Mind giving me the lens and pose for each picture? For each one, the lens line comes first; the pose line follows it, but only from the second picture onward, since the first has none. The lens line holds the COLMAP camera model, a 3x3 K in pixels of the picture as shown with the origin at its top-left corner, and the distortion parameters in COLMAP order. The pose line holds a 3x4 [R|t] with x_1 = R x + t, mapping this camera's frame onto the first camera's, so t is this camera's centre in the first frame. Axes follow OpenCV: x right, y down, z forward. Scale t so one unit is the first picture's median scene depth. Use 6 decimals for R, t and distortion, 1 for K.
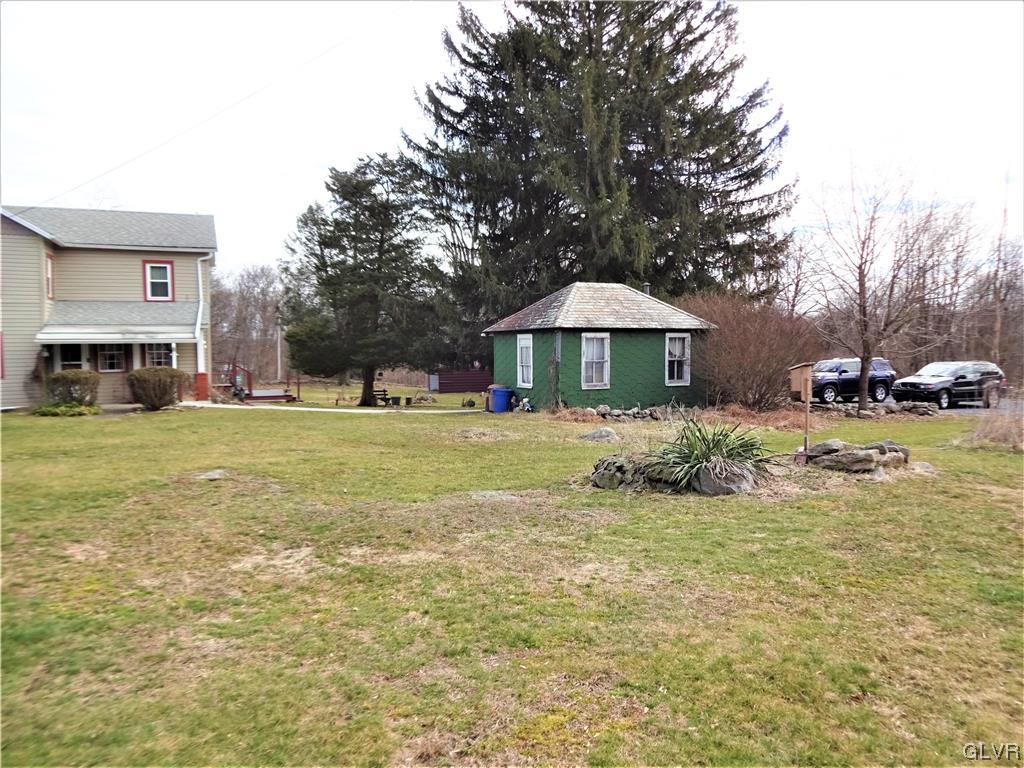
lens RADIAL K [[743.6, 0, 548.8], [0, 743.6, 359.5], [0, 0, 1]] dist [0.011159, -0.012831]
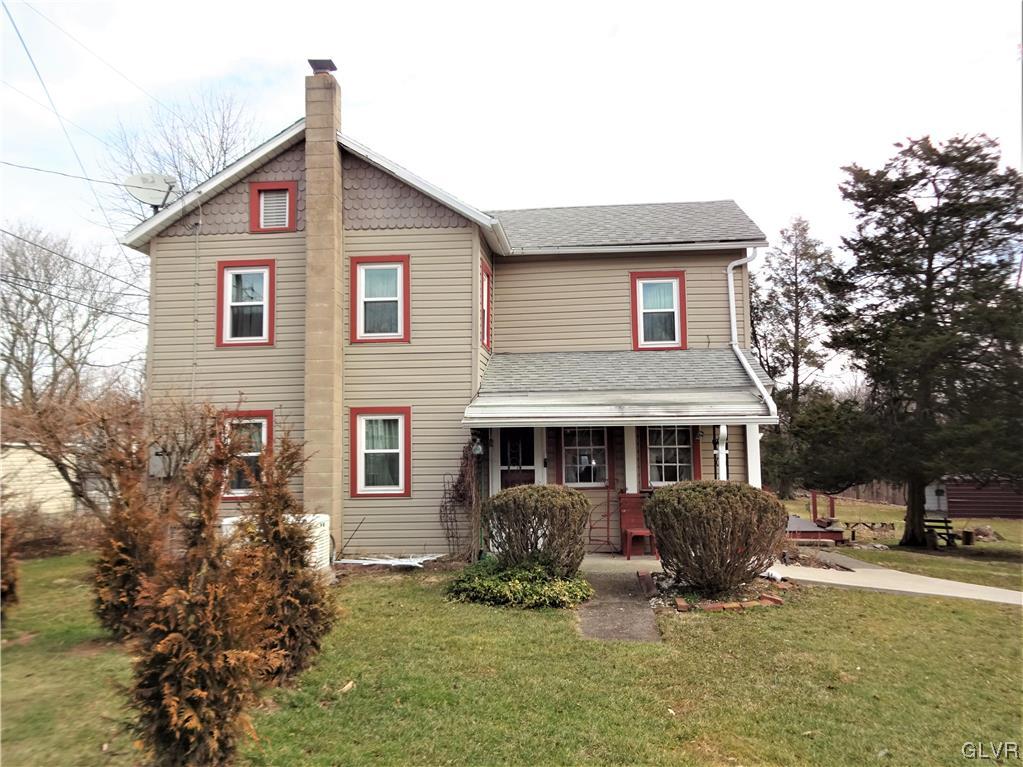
lens RADIAL K [[742.9, 0, 529.8], [0, 742.9, 386.1], [0, 0, 1]] dist [0.011159, -0.012831]
pose [[0.864520, -0.048159, -0.500285, -0.330218], [-0.004415, 0.994633, -0.103375, 0.001236], [0.502578, 0.091578, 0.859668, 0.491950]]
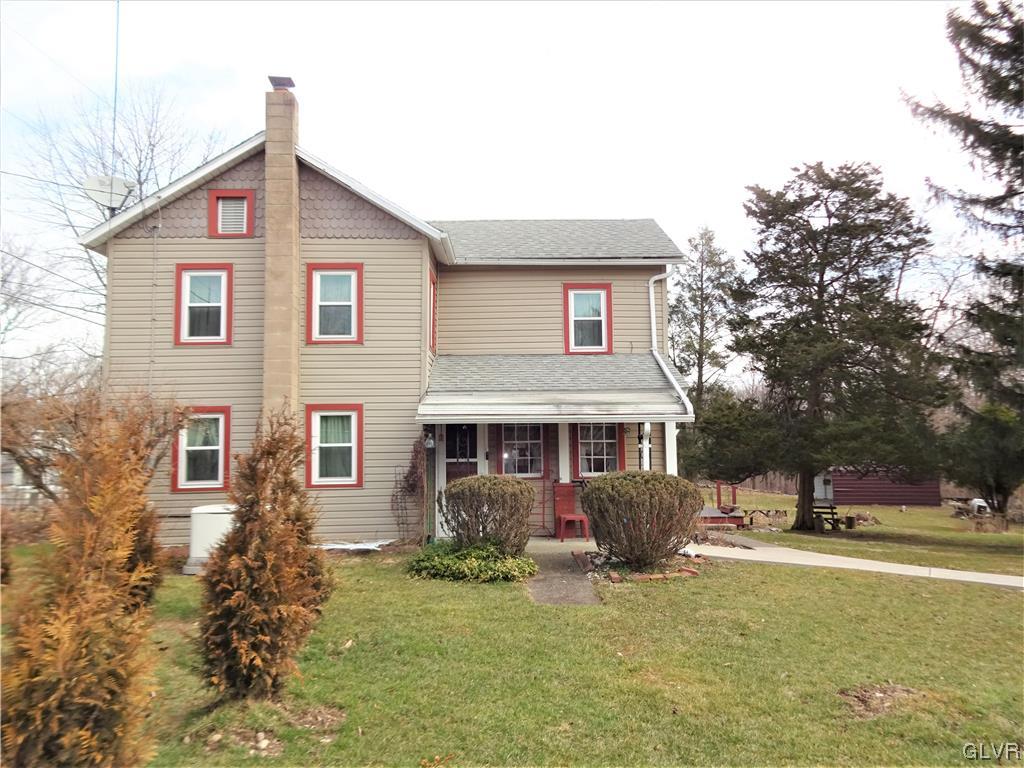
lens RADIAL K [[743.6, 0, 518.7], [0, 743.6, 383.7], [0, 0, 1]] dist [0.011159, -0.012831]
pose [[0.914469, -0.035424, -0.403103, -0.328842], [-0.005326, 0.995021, -0.099523, 0.002154], [0.404621, 0.093157, 0.909727, 0.441722]]
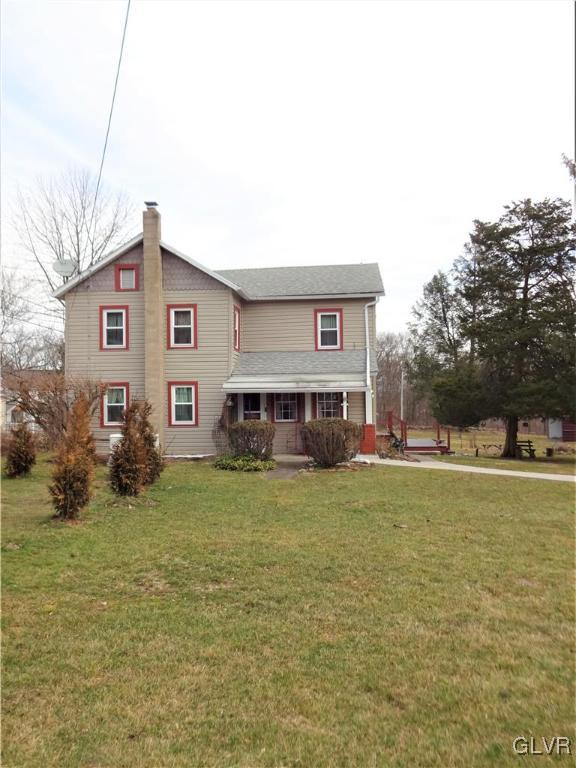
lens RADIAL K [[557.7, 0, 282.7], [0, 557.7, 387.2], [0, 0, 1]] dist [0.011159, -0.012831]
pose [[0.857590, -0.009737, -0.514241, -0.187430], [-0.008280, 0.999430, -0.032732, -0.003804], [0.514267, 0.032329, 0.857021, 0.322811]]
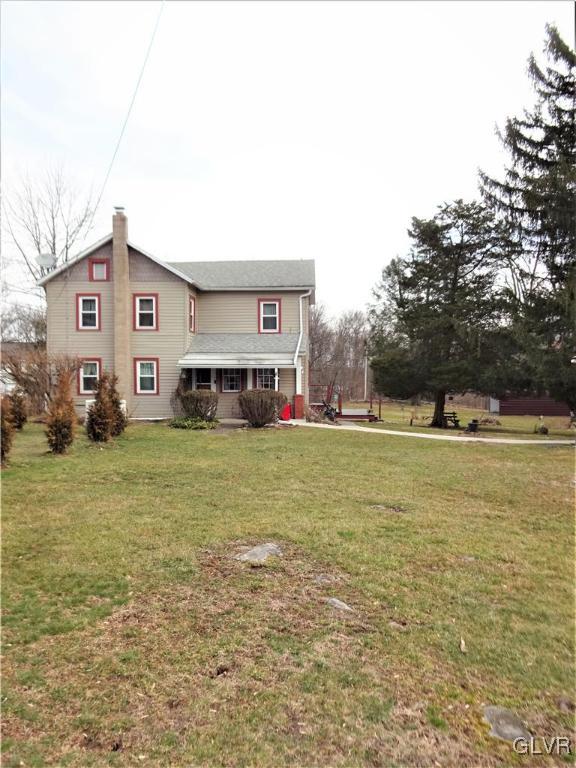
lens RADIAL K [[557.7, 0, 284.9], [0, 557.7, 390.3], [0, 0, 1]] dist [0.011159, -0.012831]
pose [[0.880379, 0.026203, -0.473546, -0.074061], [-0.020192, 0.999638, 0.017775, -0.003118], [0.473840, -0.006087, 0.880590, 0.217588]]
